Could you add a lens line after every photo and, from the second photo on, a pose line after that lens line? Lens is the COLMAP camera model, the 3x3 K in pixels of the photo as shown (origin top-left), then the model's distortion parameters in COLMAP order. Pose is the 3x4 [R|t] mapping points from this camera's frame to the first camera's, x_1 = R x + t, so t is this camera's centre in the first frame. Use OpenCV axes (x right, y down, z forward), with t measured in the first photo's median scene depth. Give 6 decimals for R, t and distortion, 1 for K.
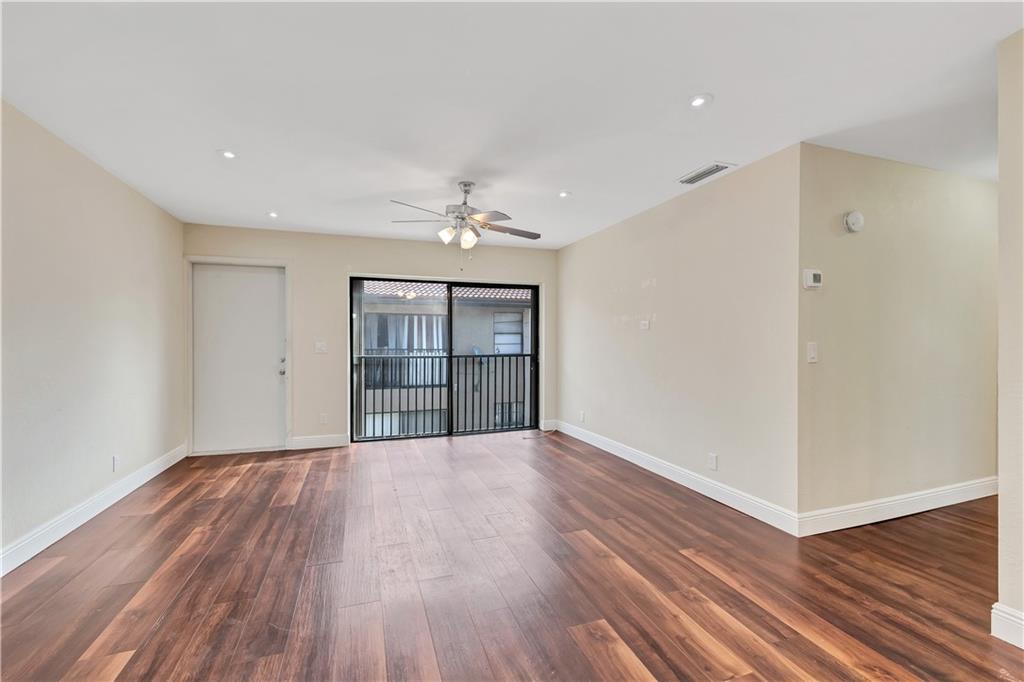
lens RADIAL K [[432.3, 0, 512.0], [0, 432.3, 341.0], [0, 0, 1]] dist [-0.000539, -0.000112]
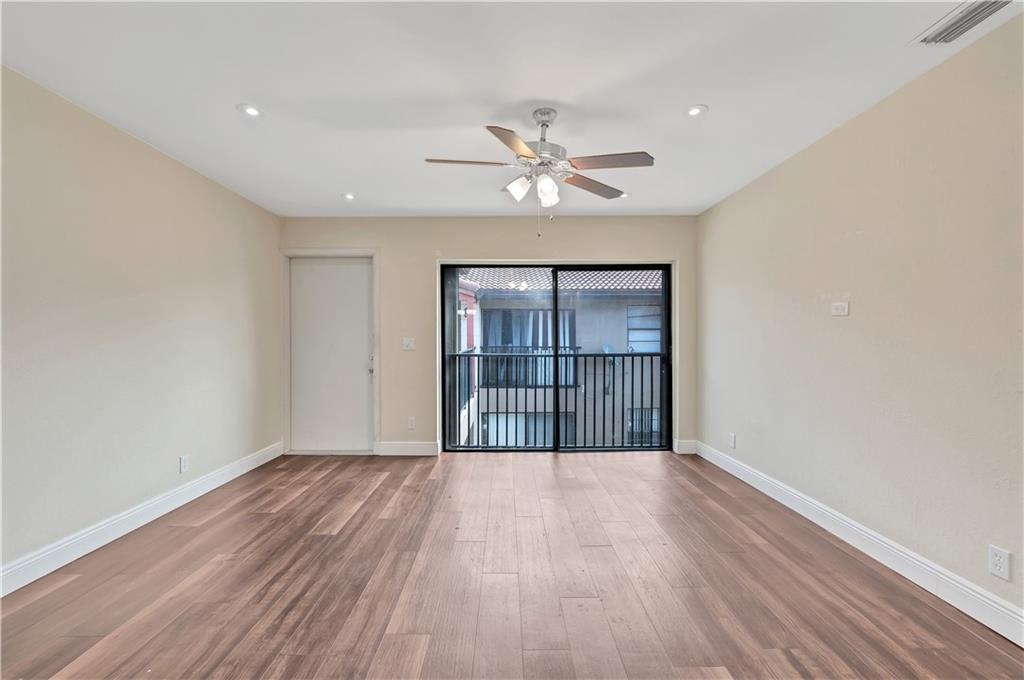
lens RADIAL K [[433.1, 0, 512.0], [0, 433.1, 340.0], [0, 0, 1]] dist [-0.001105, -0.000089]
pose [[0.946367, -0.000310, -0.323094, 0.049711], [0.000889, 0.999998, 0.001644, 0.005319], [0.323093, -0.001843, 0.946365, 0.210220]]
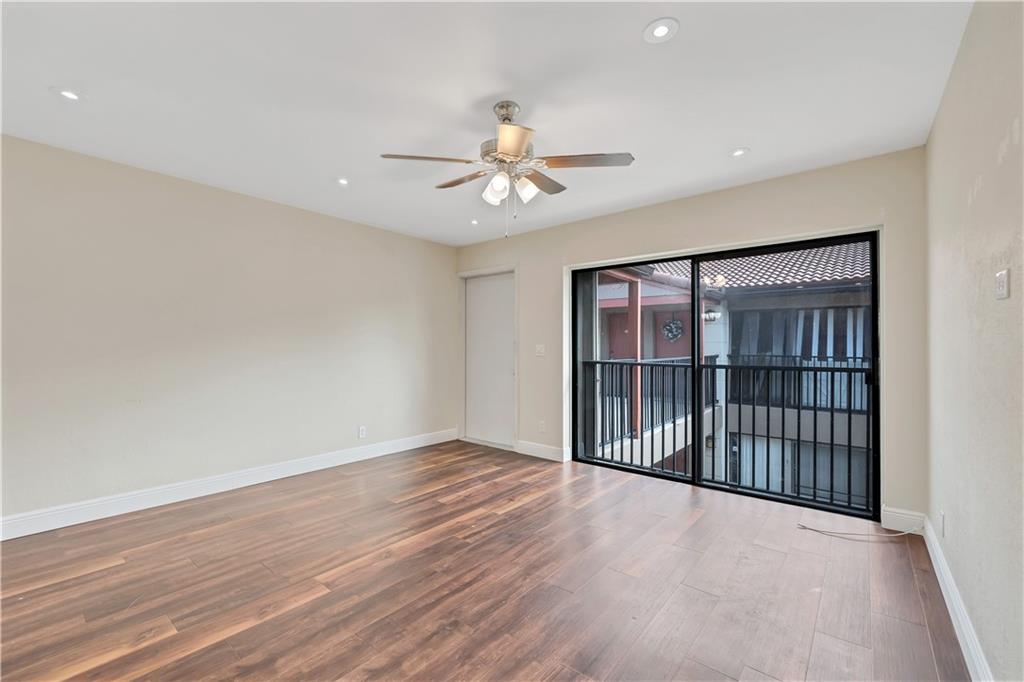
lens RADIAL K [[432.3, 0, 512.0], [0, 432.3, 341.0], [0, 0, 1]] dist [-0.000539, -0.000112]
pose [[0.509764, -0.008073, -0.860276, 0.320787], [-0.003039, 0.999933, -0.011184, 0.005699], [0.860309, 0.008315, 0.509705, 0.452343]]
